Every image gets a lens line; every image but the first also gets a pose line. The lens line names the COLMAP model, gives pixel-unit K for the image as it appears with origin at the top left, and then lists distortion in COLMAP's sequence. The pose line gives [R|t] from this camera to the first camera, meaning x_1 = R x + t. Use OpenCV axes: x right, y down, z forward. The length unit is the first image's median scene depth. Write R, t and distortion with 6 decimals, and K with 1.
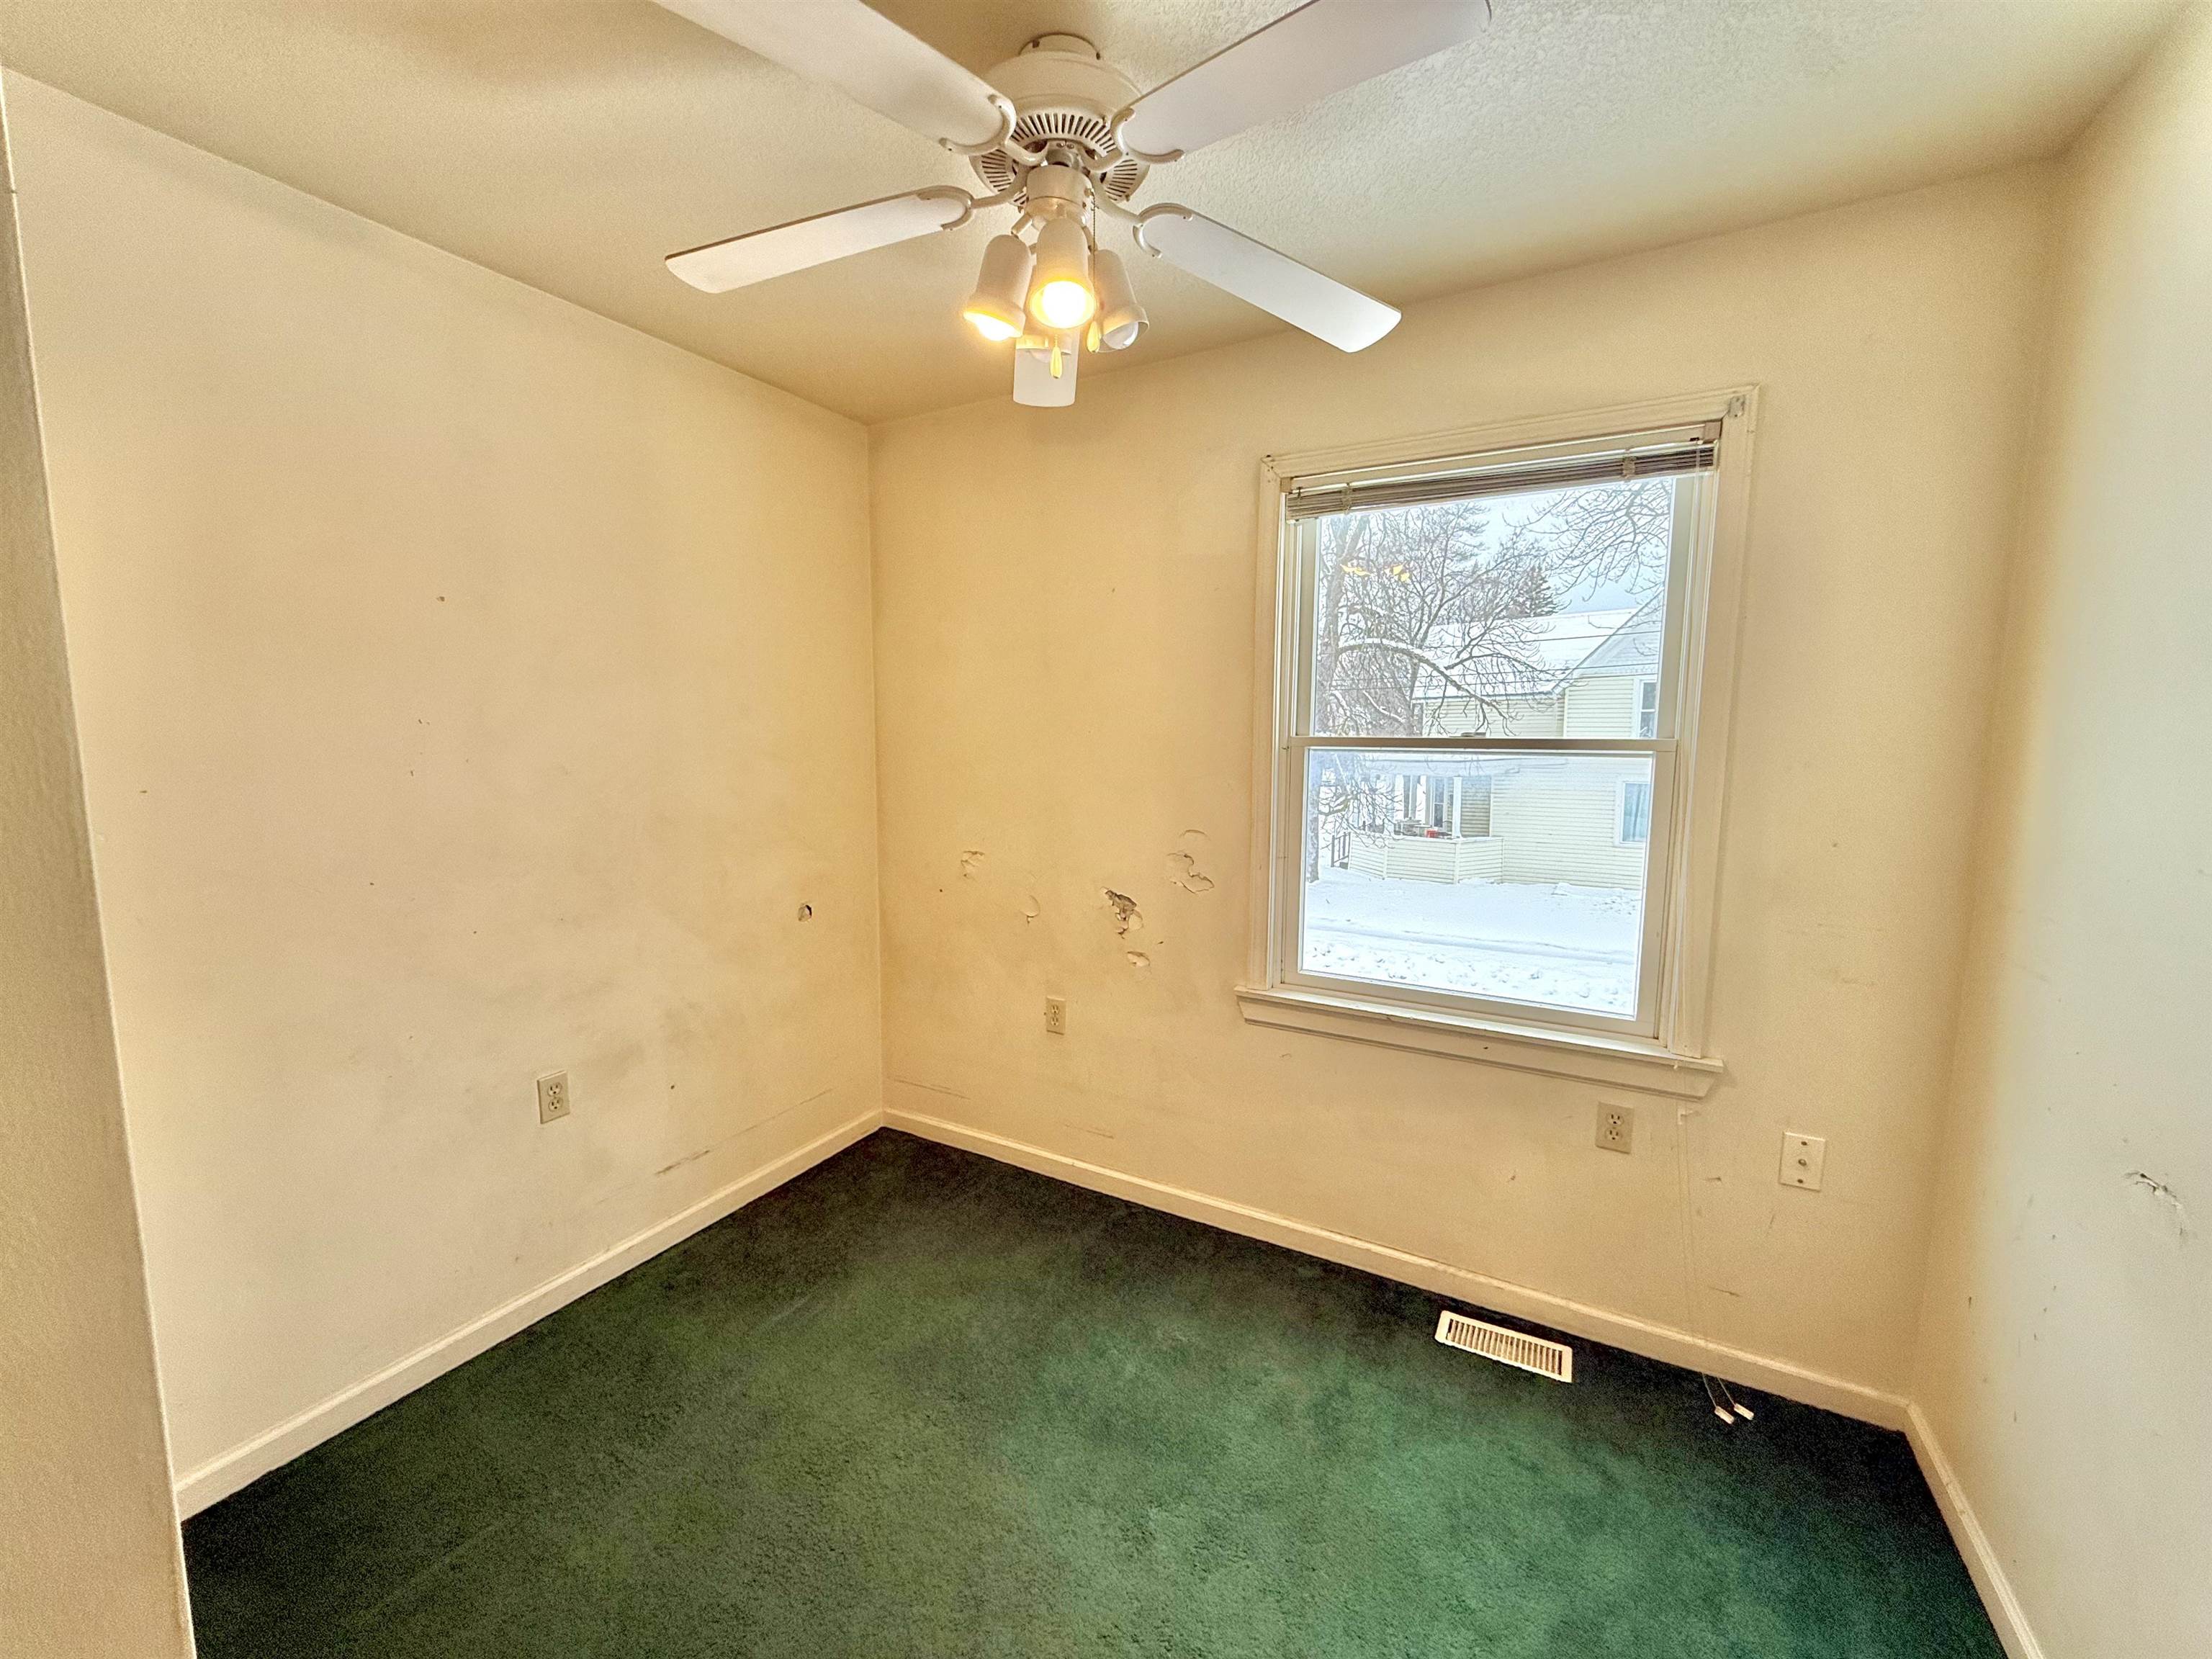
lens RADIAL K [[889.2, 0, 1106.0], [0, 889.2, 829.5], [0, 0, 1]] dist [0.000697, -0.000096]
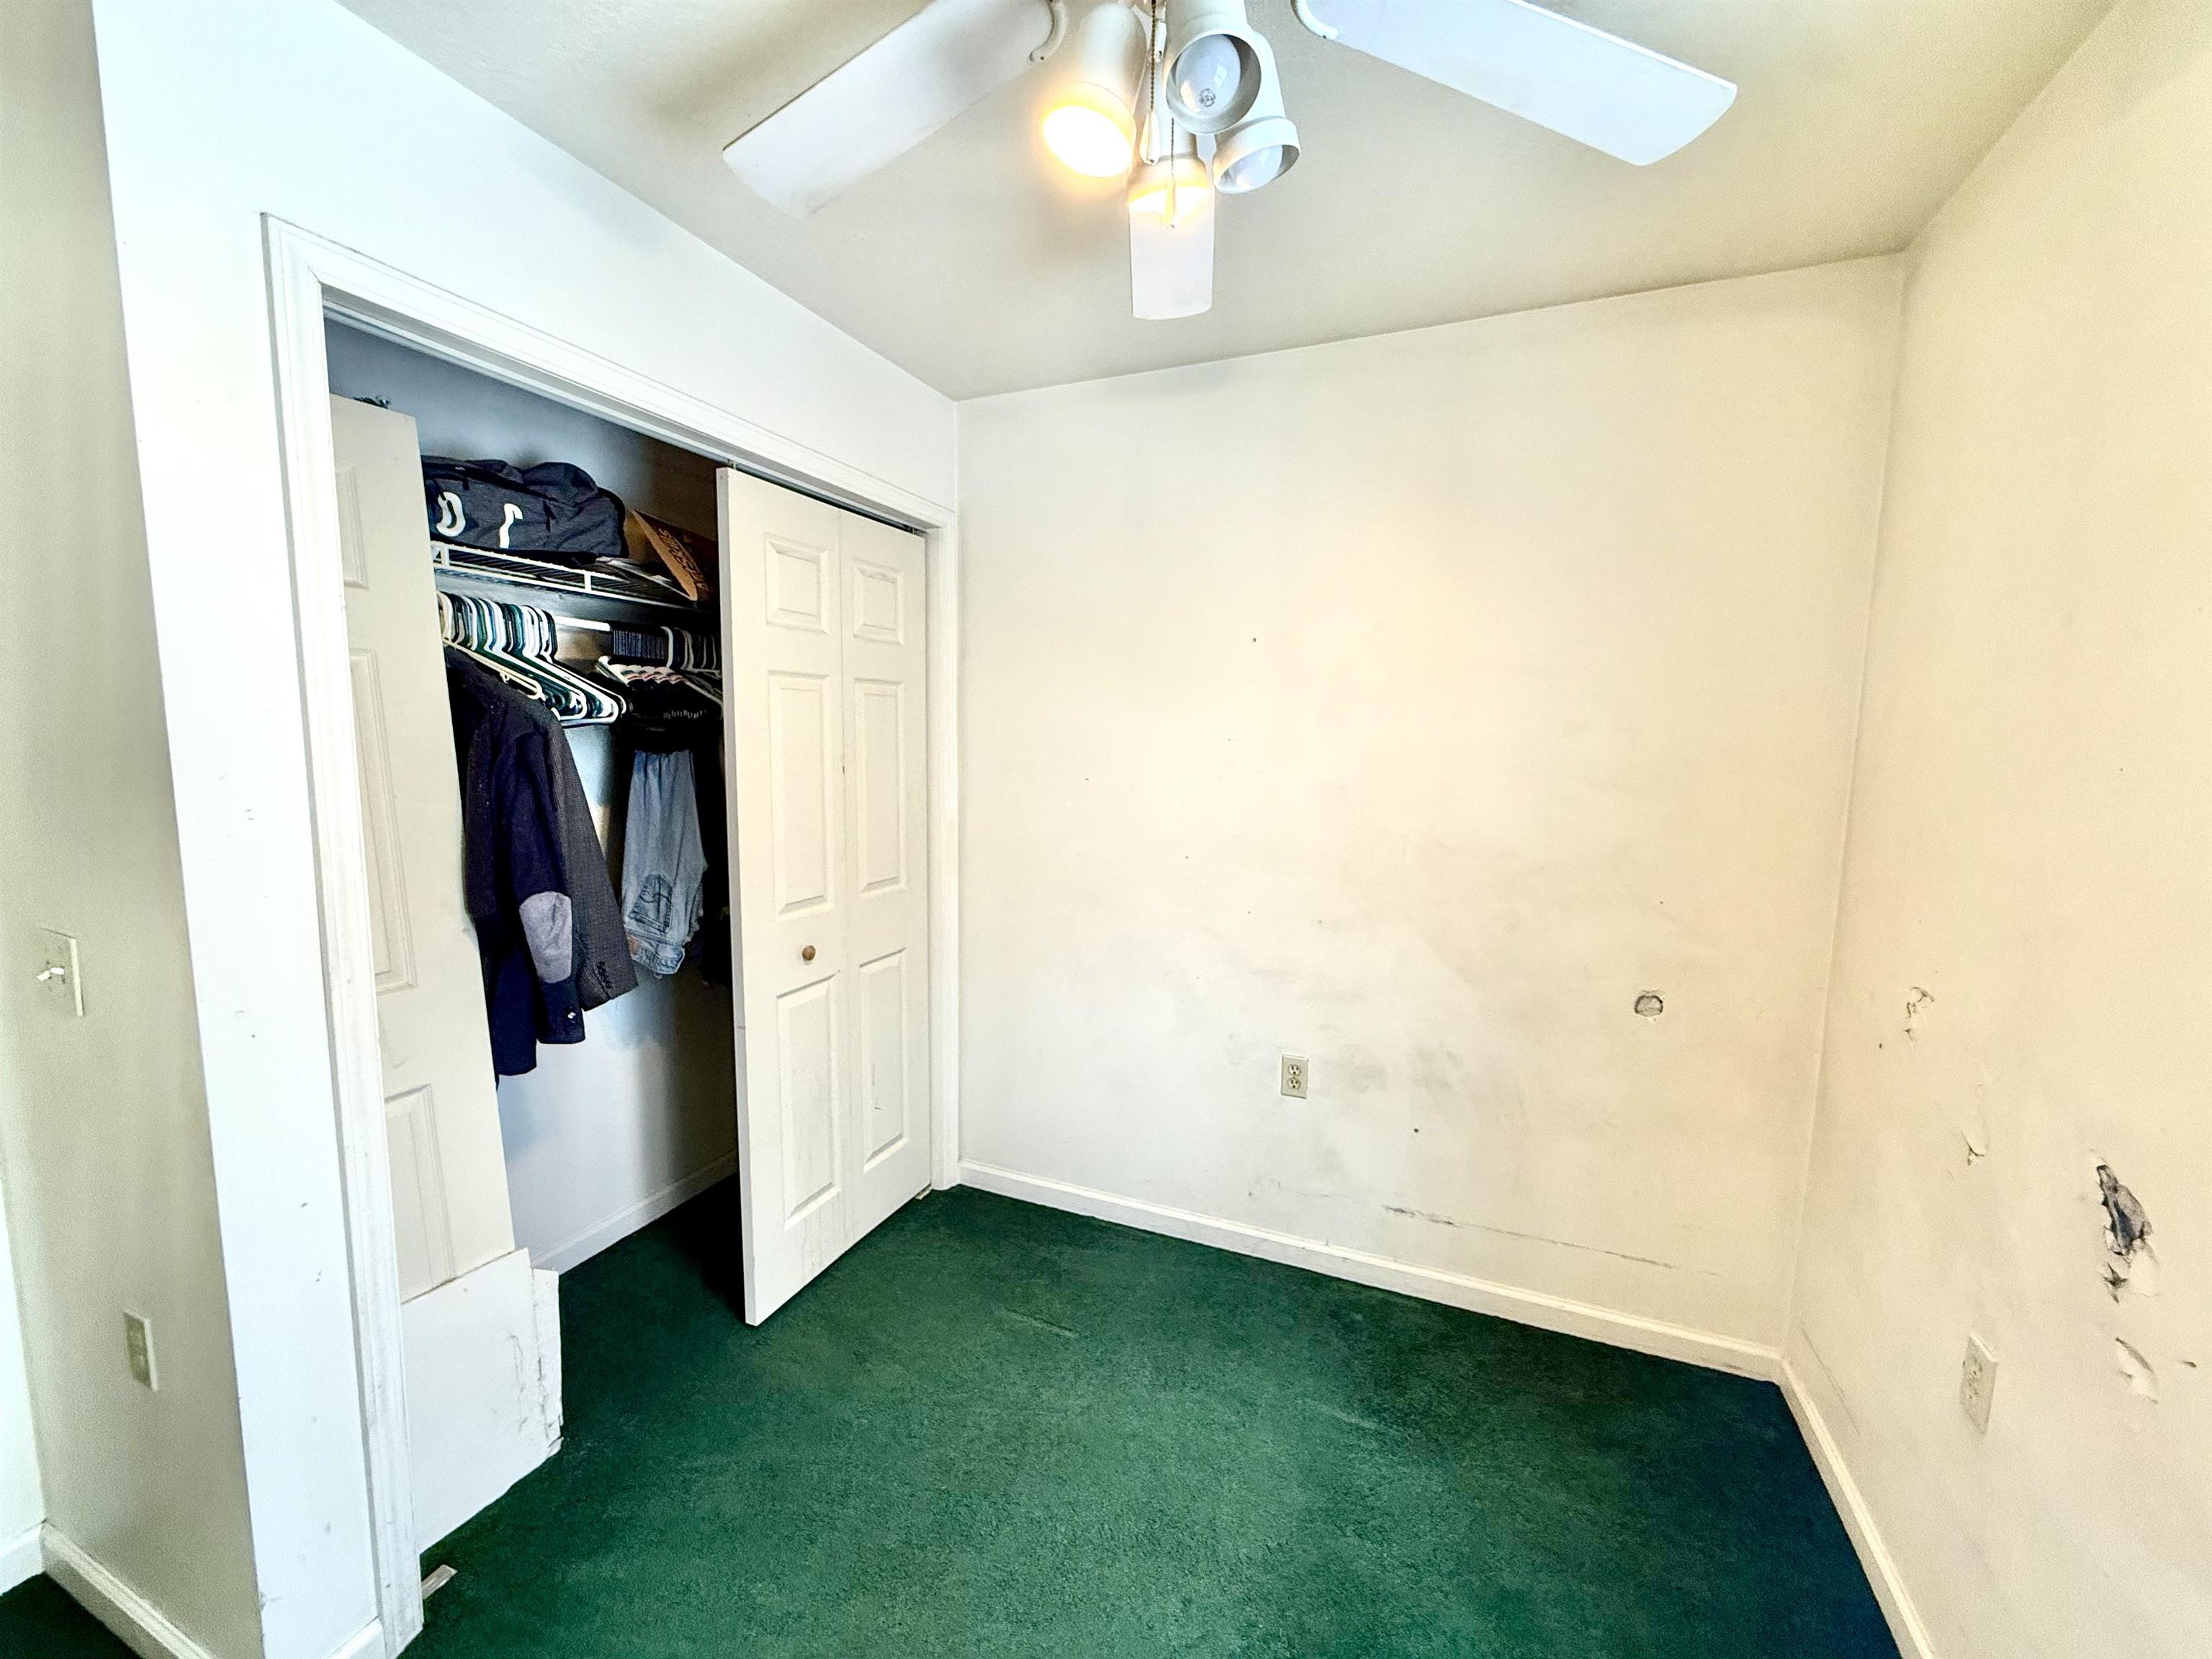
lens RADIAL K [[889.2, 0, 1106.0], [0, 889.2, 829.5], [0, 0, 1]] dist [0.000697, -0.000096]
pose [[0.104942, 0.104834, -0.988937, 0.364158], [-0.128759, 0.987490, 0.091017, -0.064518], [0.986108, 0.117783, 0.117127, 0.524941]]
